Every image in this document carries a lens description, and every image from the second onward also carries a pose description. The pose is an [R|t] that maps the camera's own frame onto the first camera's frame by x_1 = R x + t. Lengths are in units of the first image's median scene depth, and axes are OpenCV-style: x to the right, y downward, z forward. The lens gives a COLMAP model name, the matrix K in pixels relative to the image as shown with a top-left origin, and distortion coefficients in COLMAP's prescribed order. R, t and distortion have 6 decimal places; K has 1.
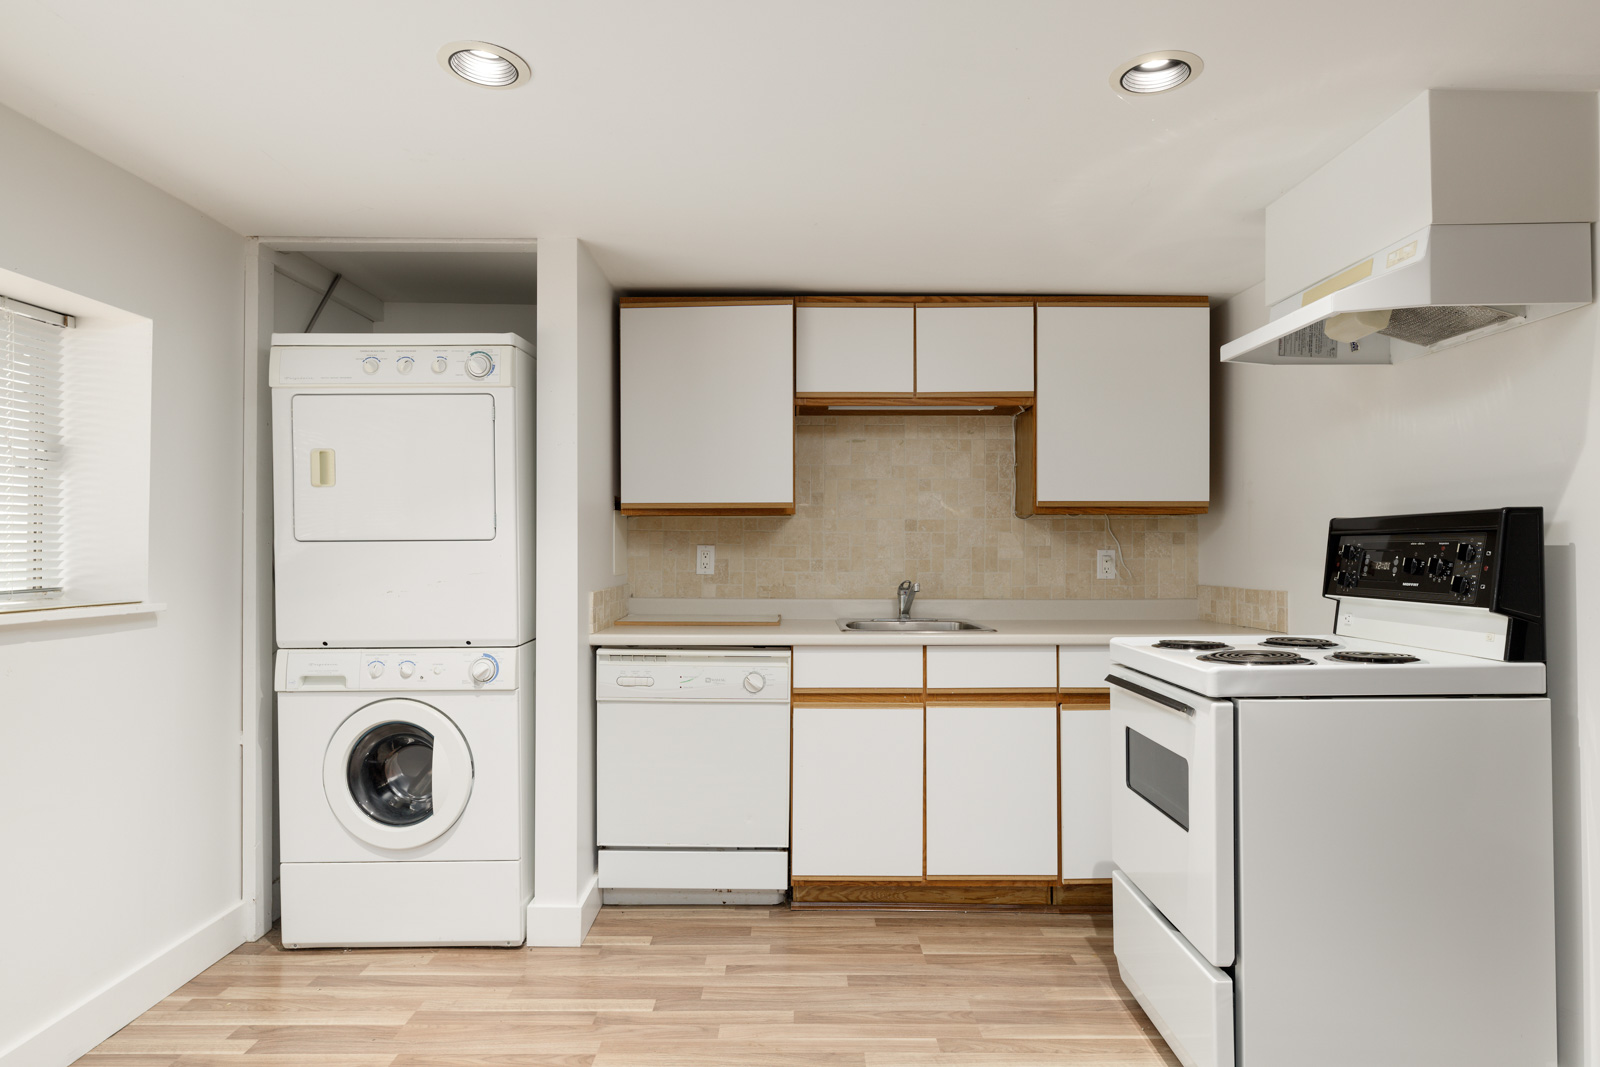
lens RADIAL K [[883.2, 0, 802.3], [0, 883.2, 533.9], [0, 0, 1]] dist [-0.000395, -0.000118]
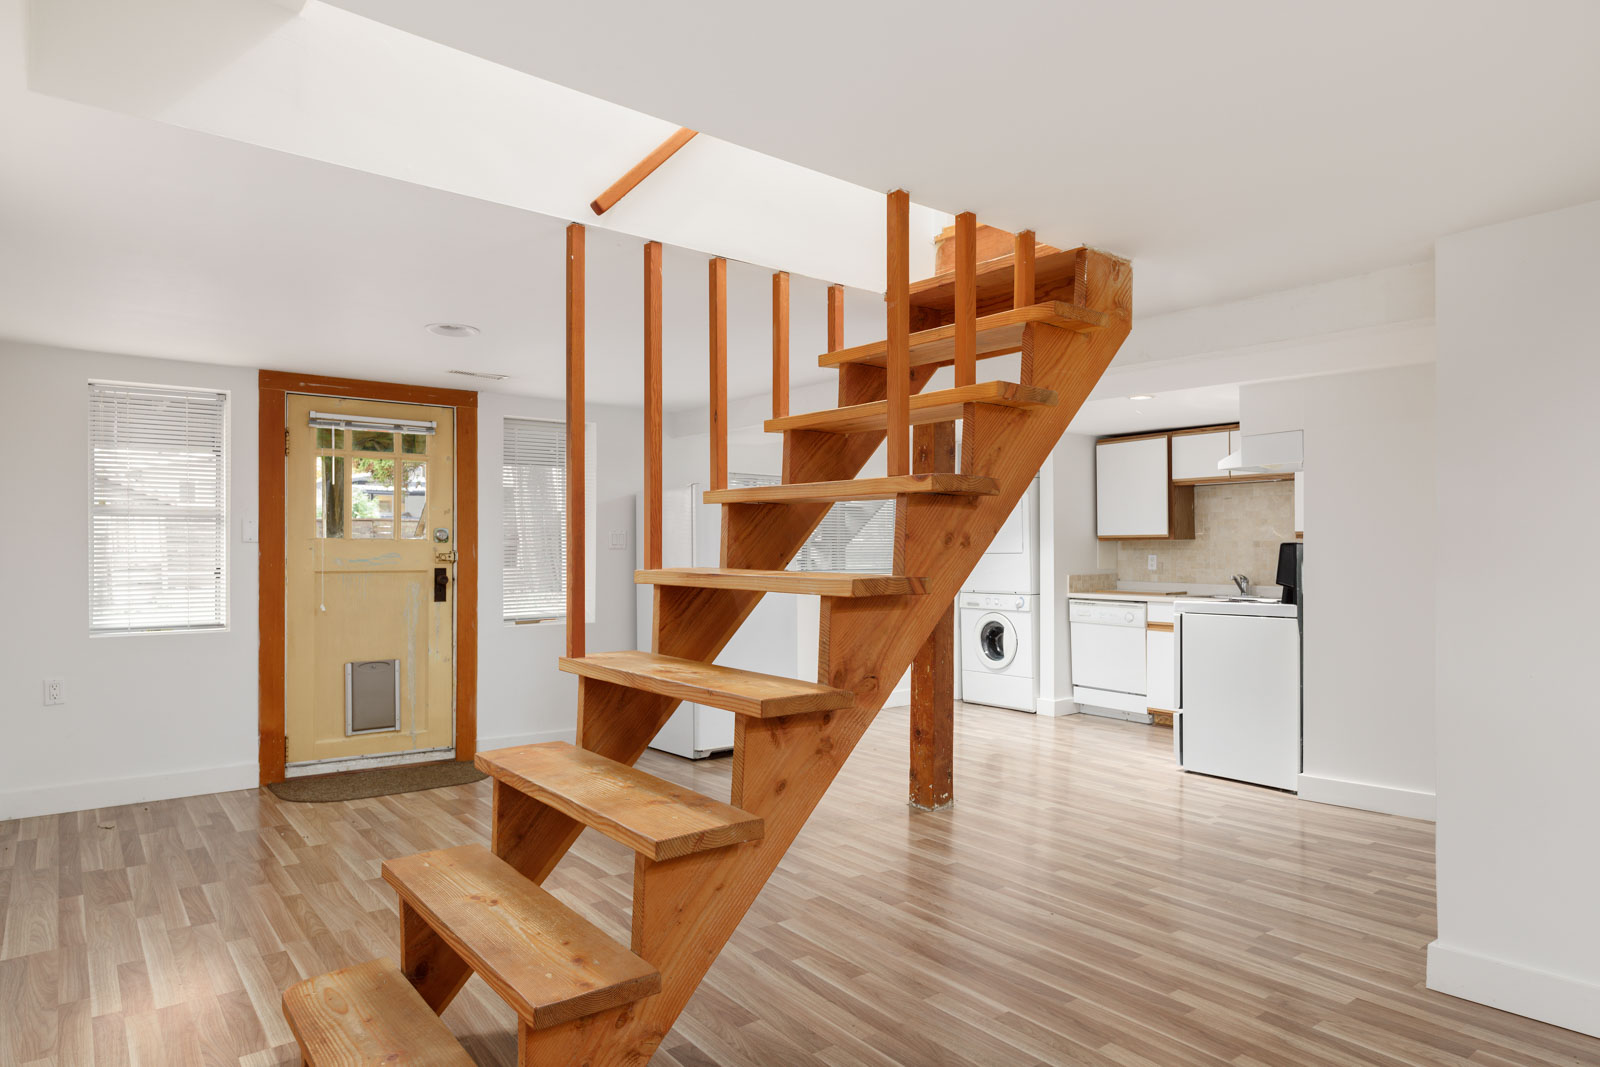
lens RADIAL K [[963.8, 0, 800.8], [0, 963.8, 538.0], [0, 0, 1]] dist [-0.000039, 0.000005]
pose [[0.614682, -0.008553, -0.788729, 1.333335], [0.011112, 0.999936, -0.002183, -0.034552], [0.788697, -0.007422, 0.614738, -1.123464]]
